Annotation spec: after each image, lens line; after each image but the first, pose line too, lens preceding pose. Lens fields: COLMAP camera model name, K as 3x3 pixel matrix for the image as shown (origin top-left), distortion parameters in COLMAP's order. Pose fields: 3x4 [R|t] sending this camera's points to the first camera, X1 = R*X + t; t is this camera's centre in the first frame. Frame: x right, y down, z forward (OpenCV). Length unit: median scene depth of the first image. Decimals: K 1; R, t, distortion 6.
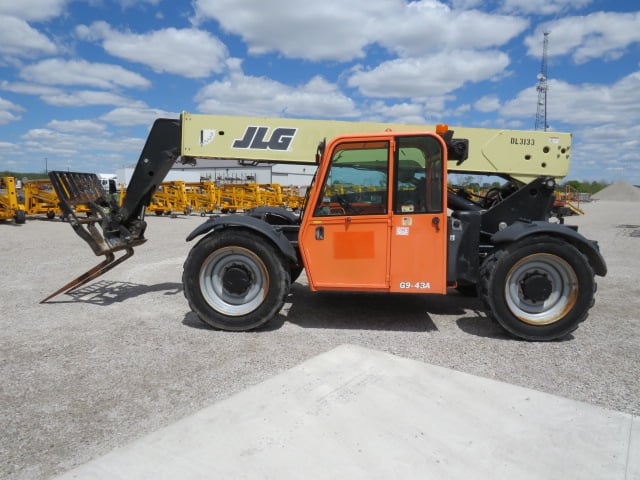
lens RADIAL K [[467.9, 0, 320.0], [0, 467.9, 240.0], [0, 0, 1]] dist [-0.000332, 0.001900]
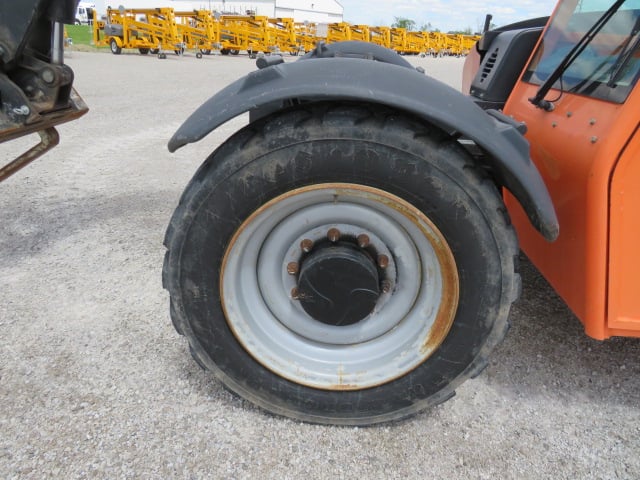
lens RADIAL K [[462.1, 0, 317.2], [0, 462.1, 241.8], [0, 0, 1]] dist [-0.022299, -0.003197]
pose [[0.999064, 0.042004, 0.010346, -0.052612], [-0.043126, 0.948298, 0.314438, -0.009523], [0.003397, -0.314590, 0.949222, 0.191299]]
